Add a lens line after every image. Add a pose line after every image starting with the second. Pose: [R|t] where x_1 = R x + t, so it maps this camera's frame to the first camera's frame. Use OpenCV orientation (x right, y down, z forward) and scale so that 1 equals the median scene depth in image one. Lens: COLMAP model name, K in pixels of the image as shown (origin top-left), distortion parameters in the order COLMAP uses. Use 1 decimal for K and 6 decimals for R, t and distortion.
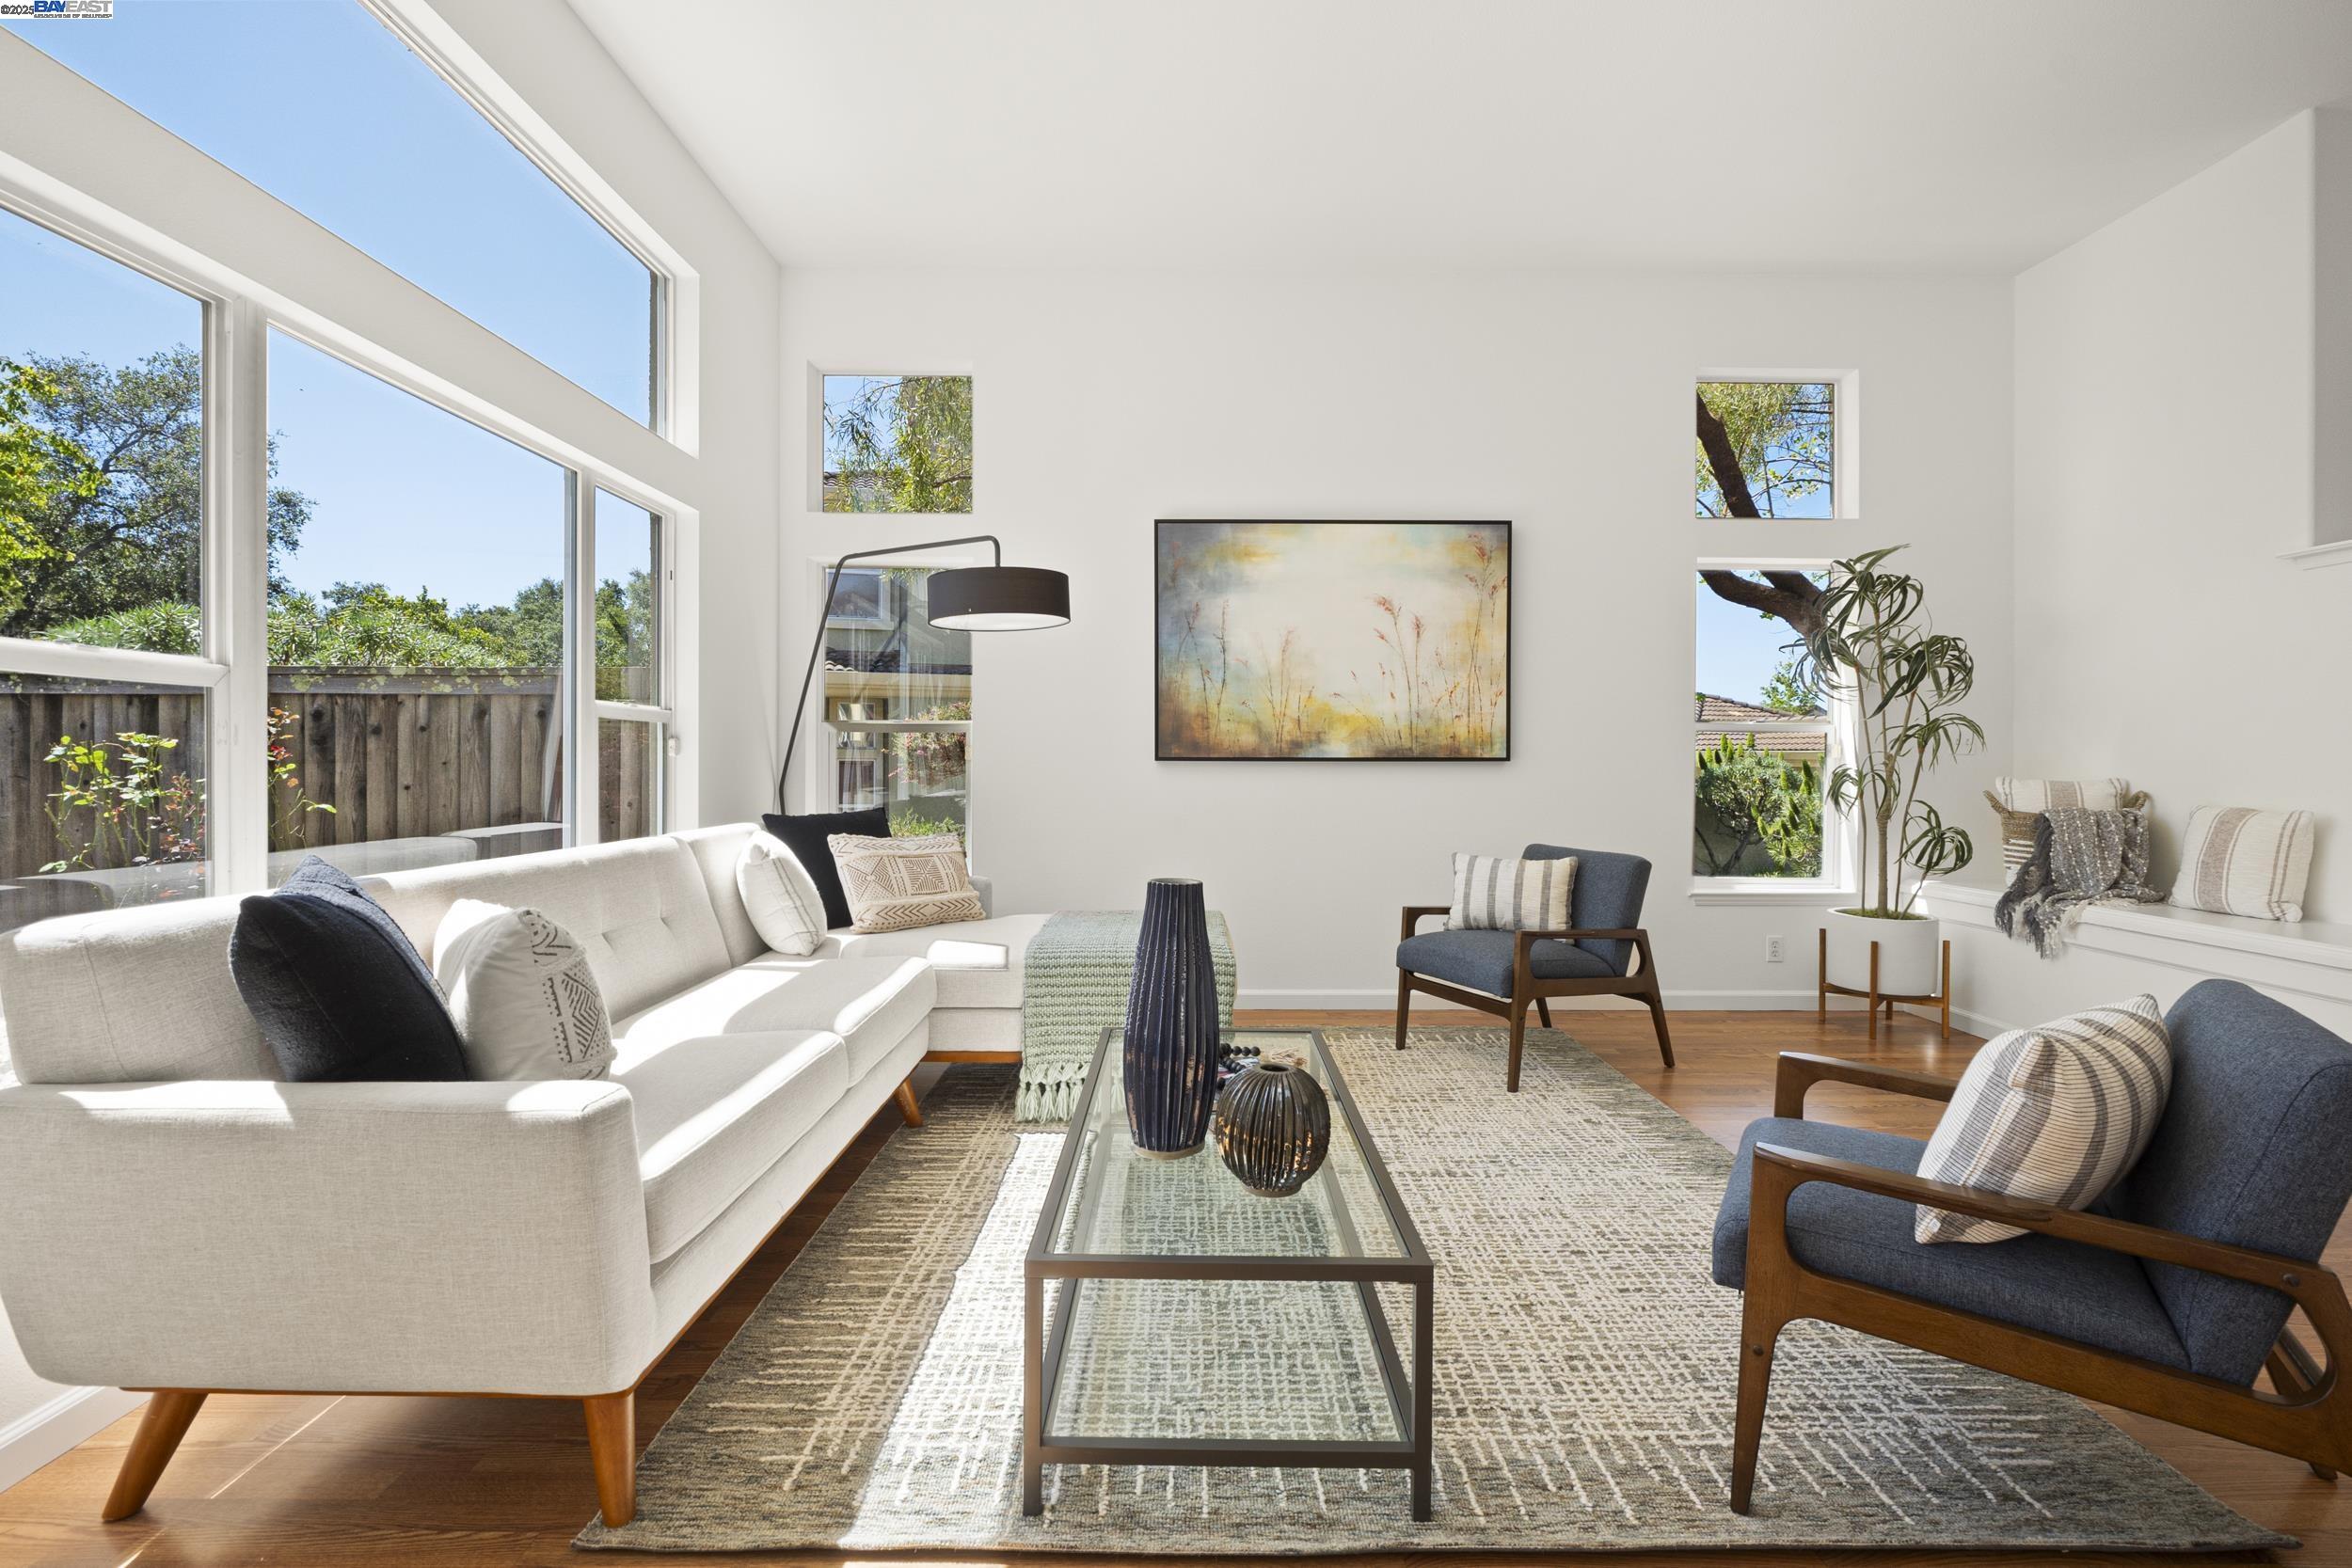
lens RADIAL K [[1080.0, 0, 1181.3], [0, 1080.0, 762.7], [0, 0, 1]] dist [-0.008684, -0.000059]
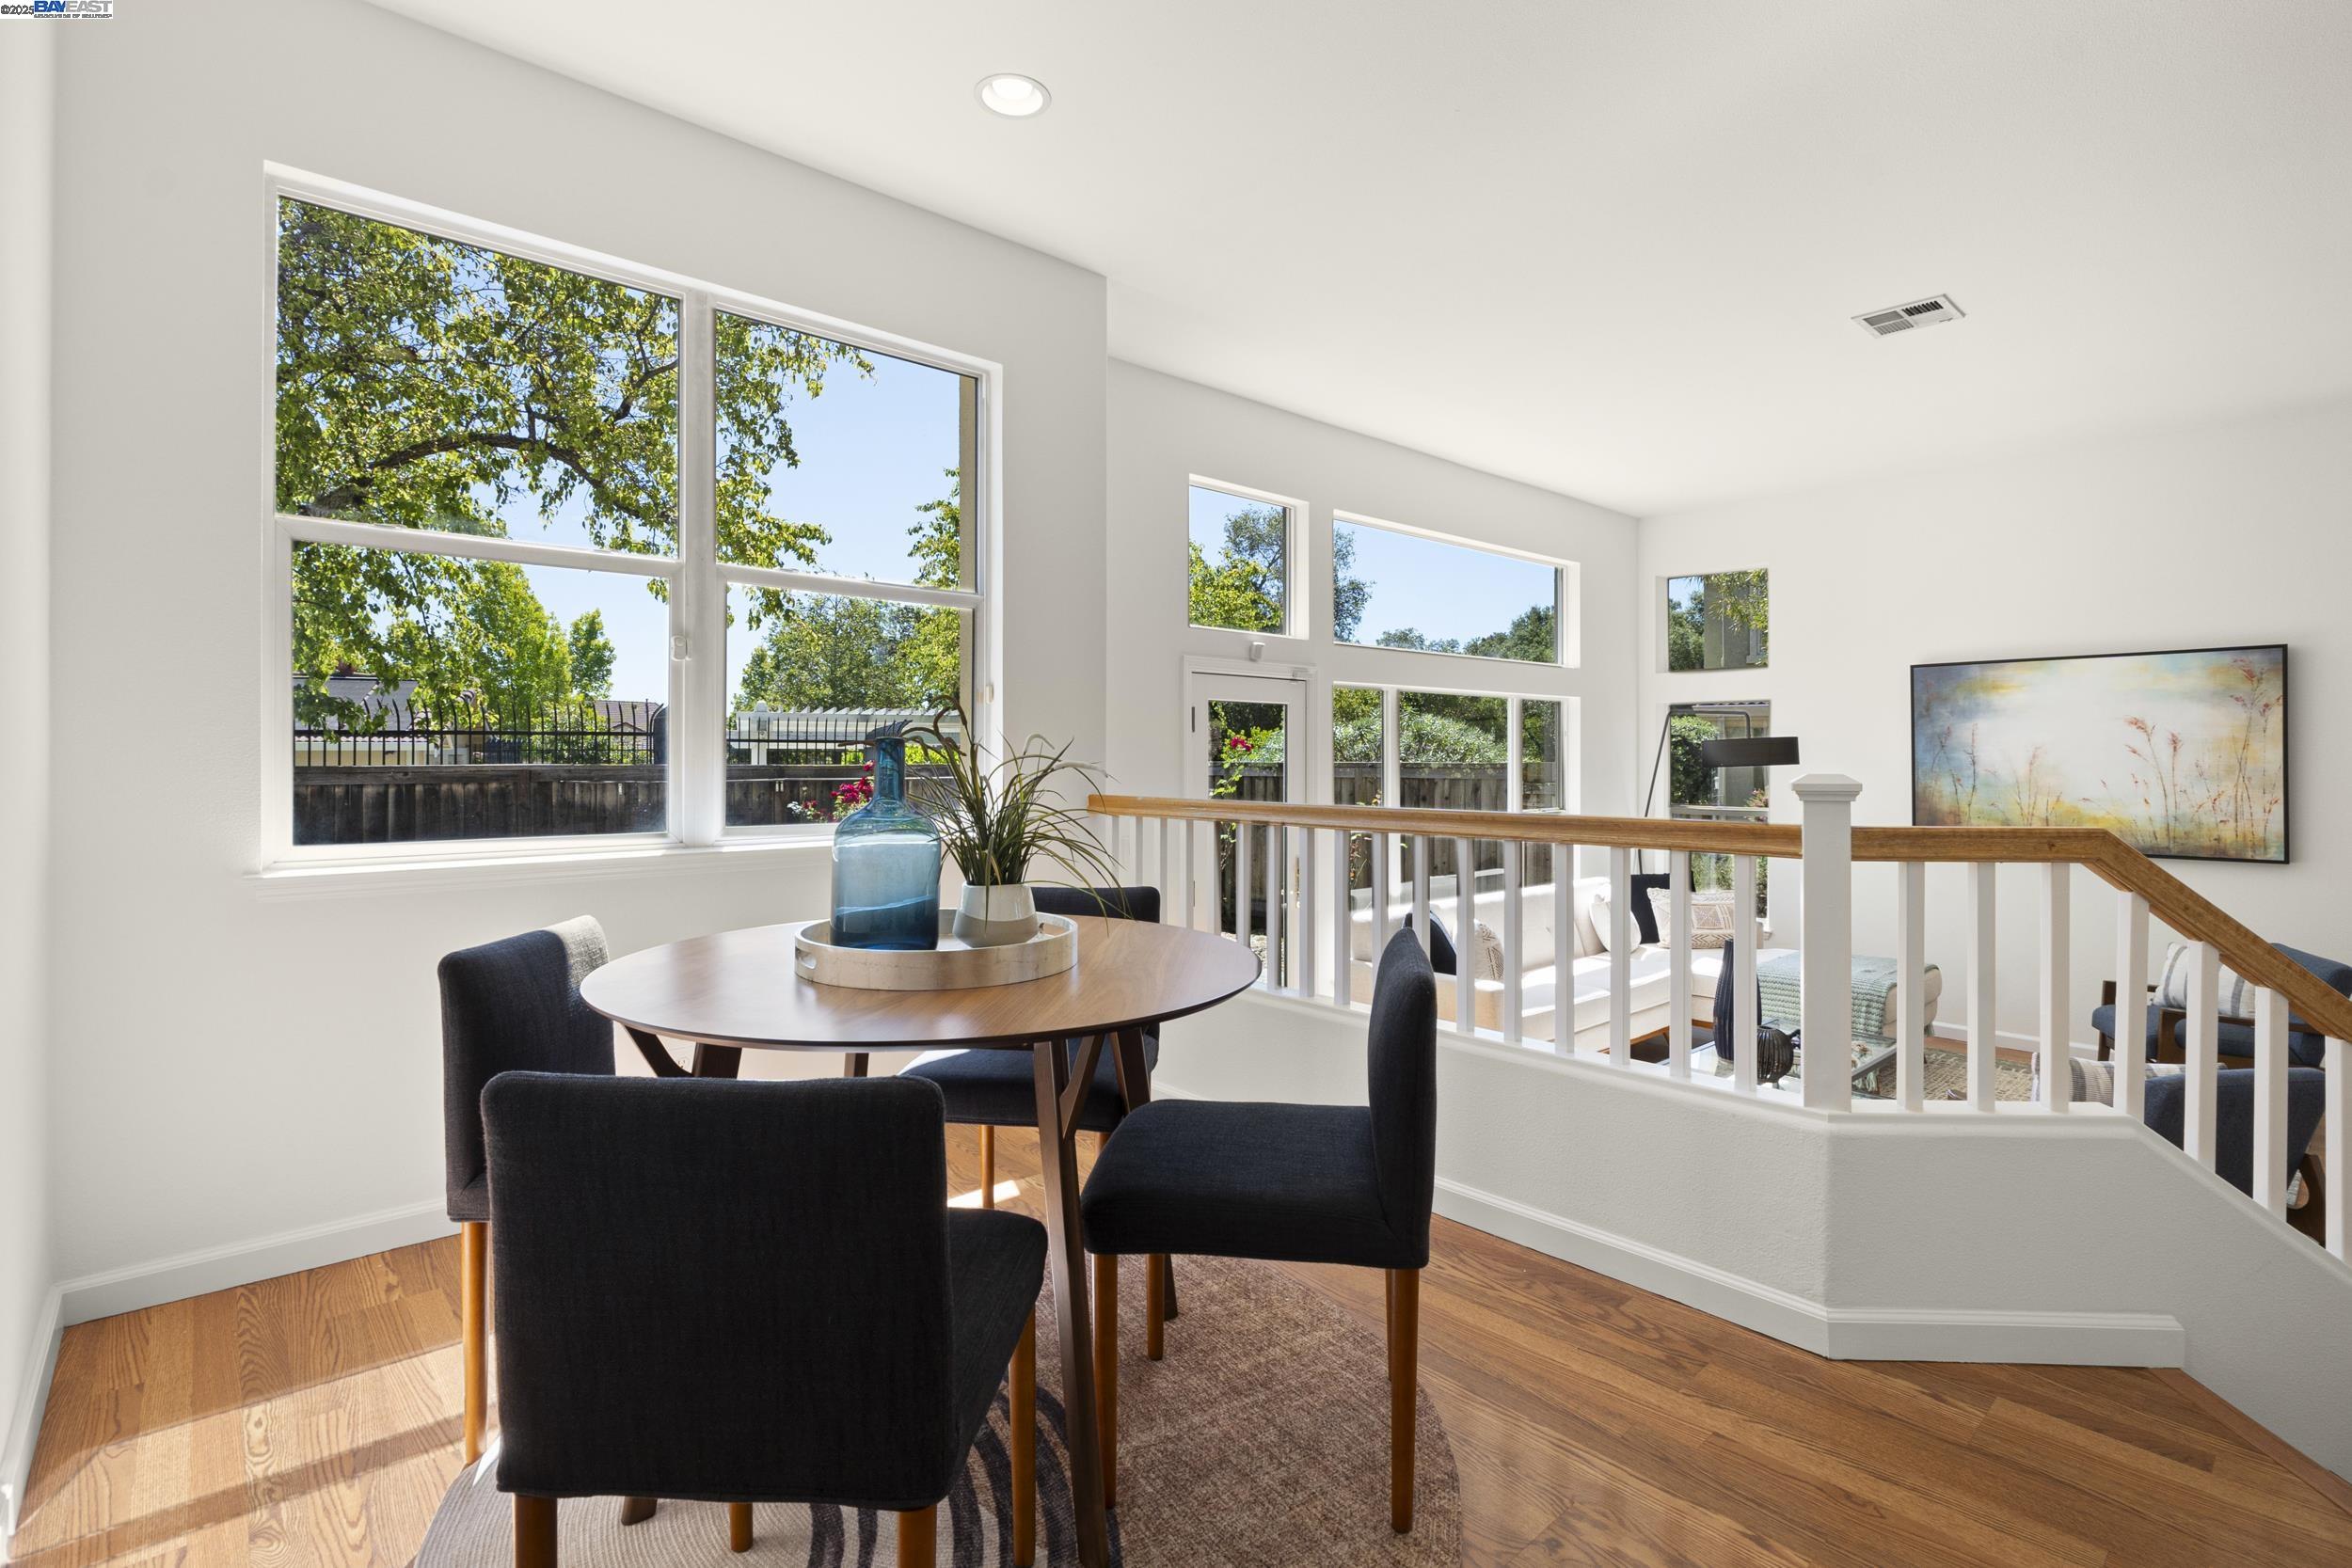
lens RADIAL K [[1091.8, 0, 1185.3], [0, 1091.8, 757.6], [0, 0, 1]] dist [-0.010079, 0.000672]
pose [[0.662749, -0.004168, -0.748830, 0.386320], [0.003296, 0.999991, -0.002649, -0.110429], [0.748834, -0.000713, 0.662757, -0.559269]]
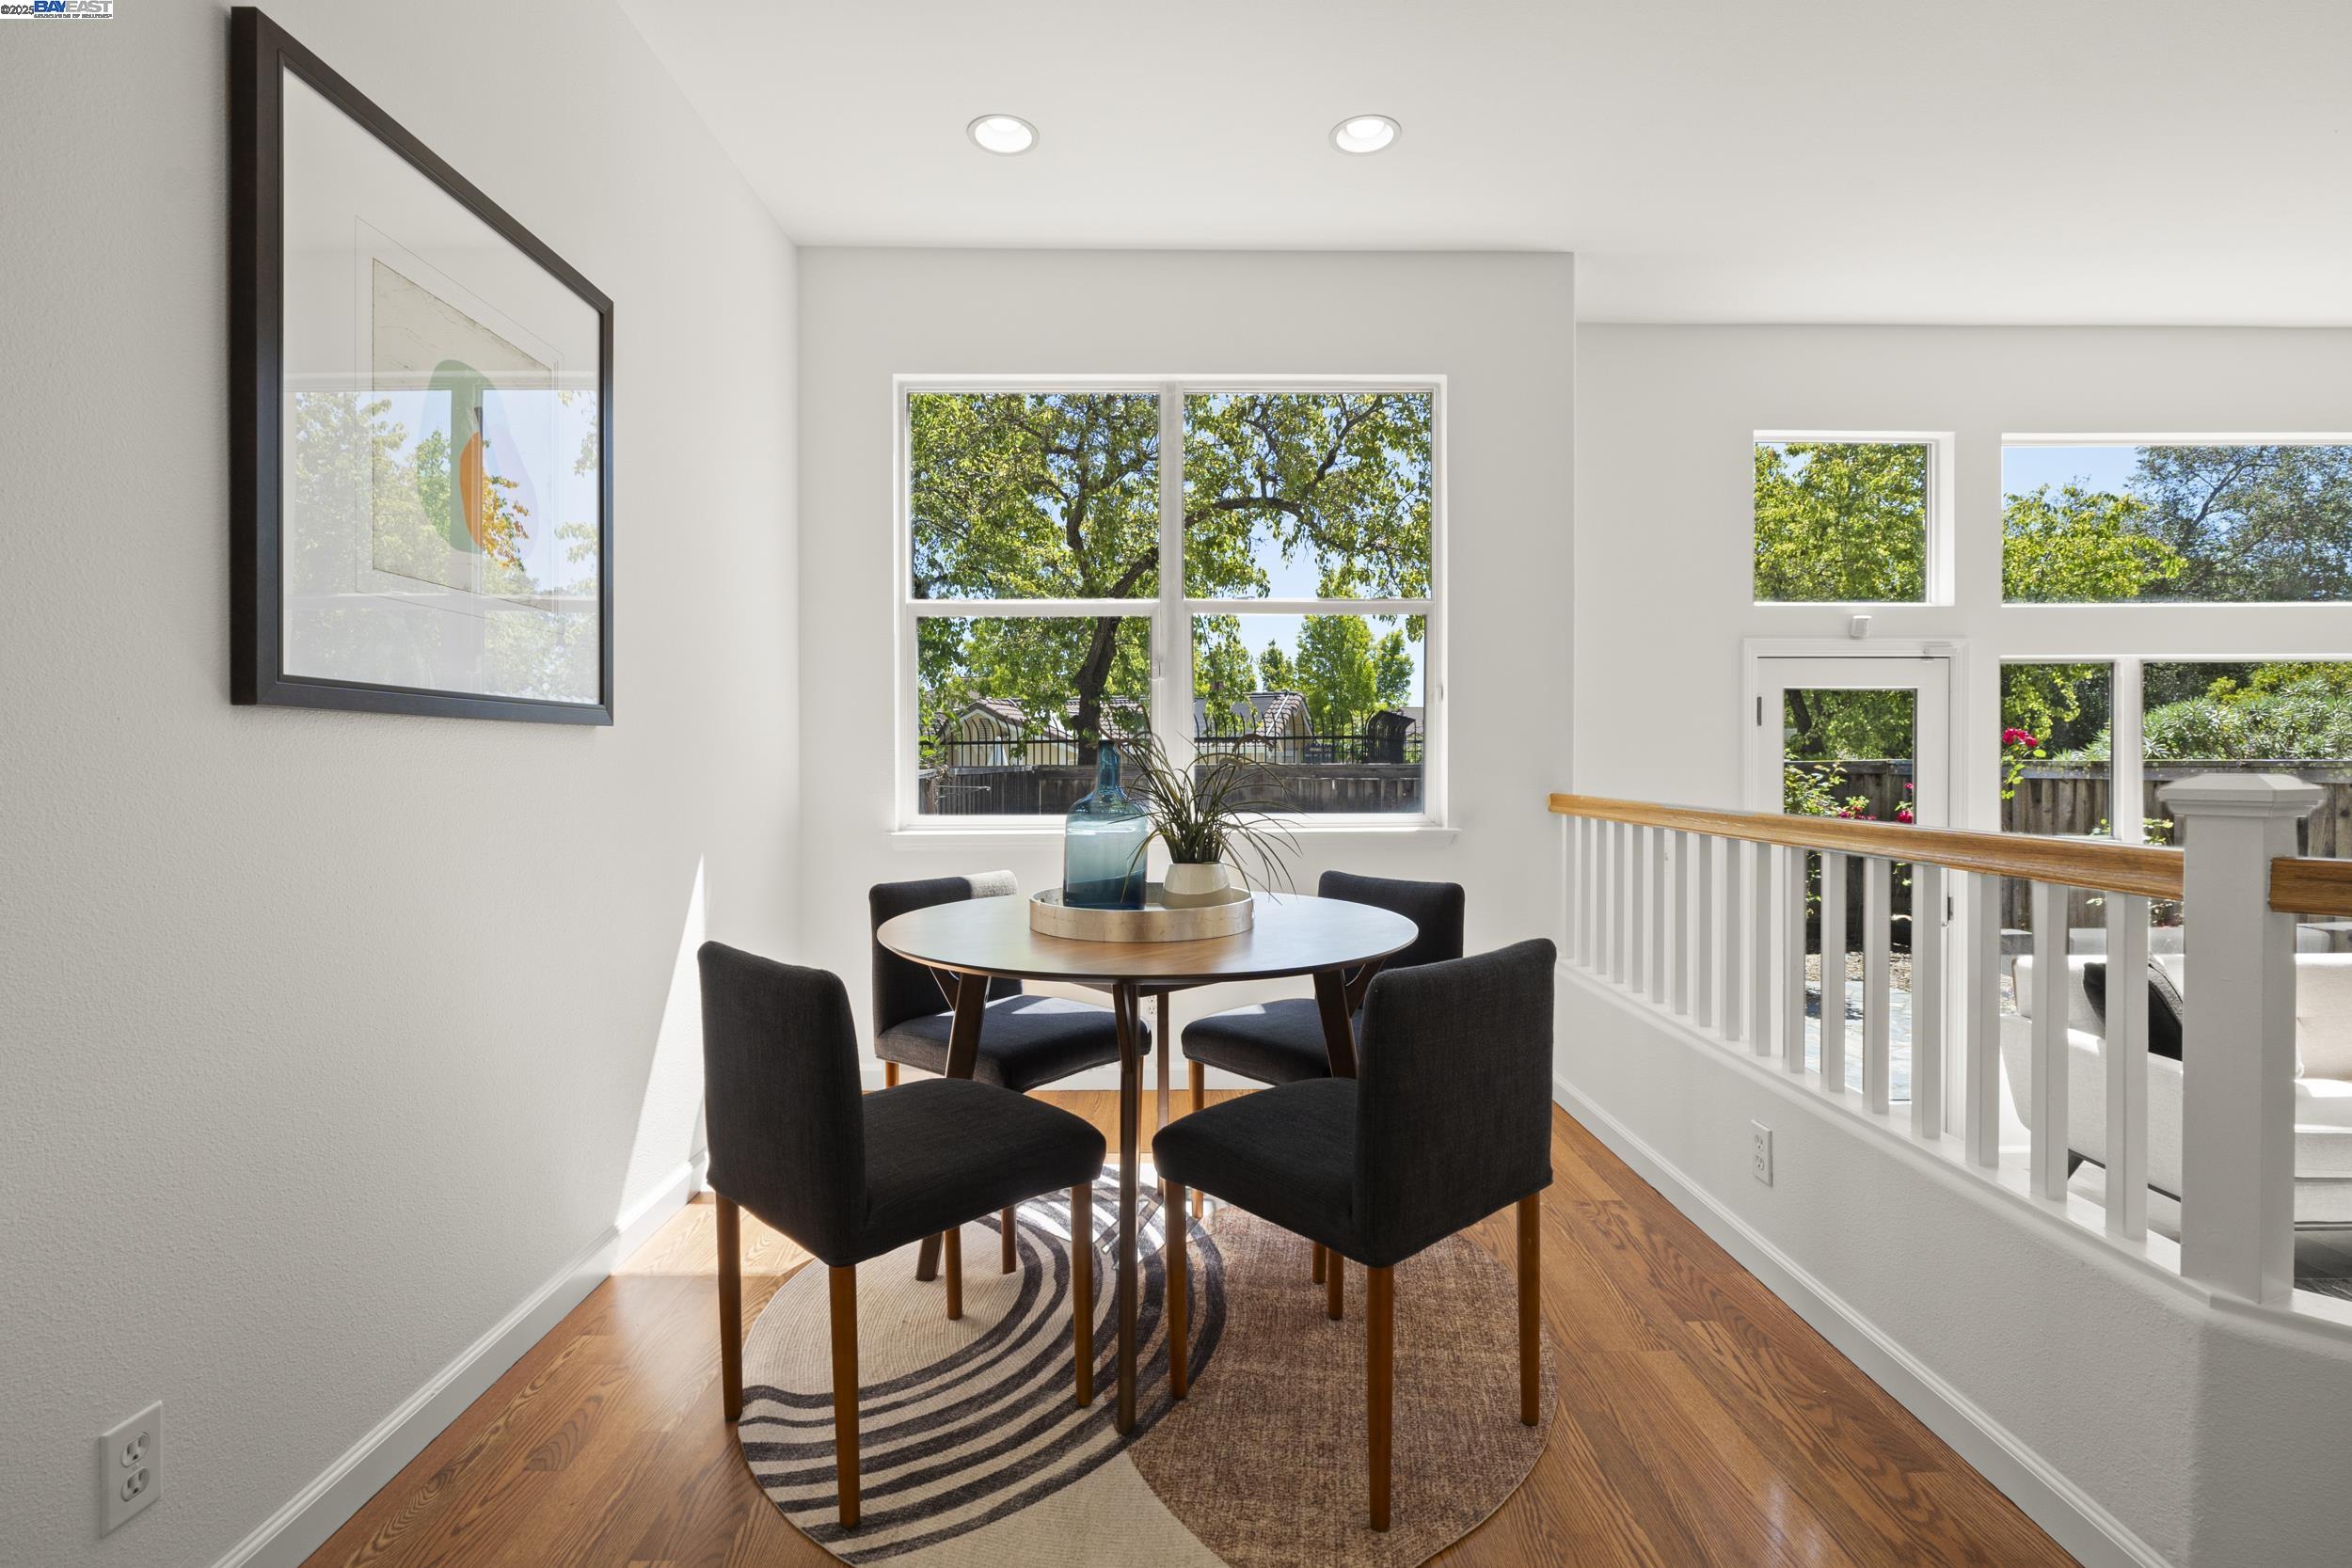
lens RADIAL K [[1074.3, 0, 1184.4], [0, 1074.3, 776.5], [0, 0, 1]] dist [-0.008174, -0.000362]
pose [[0.007219, 0.011773, -0.999905, 0.502477], [0.005317, 0.999916, 0.011812, -0.108592], [0.999960, -0.005402, 0.007156, -0.352915]]
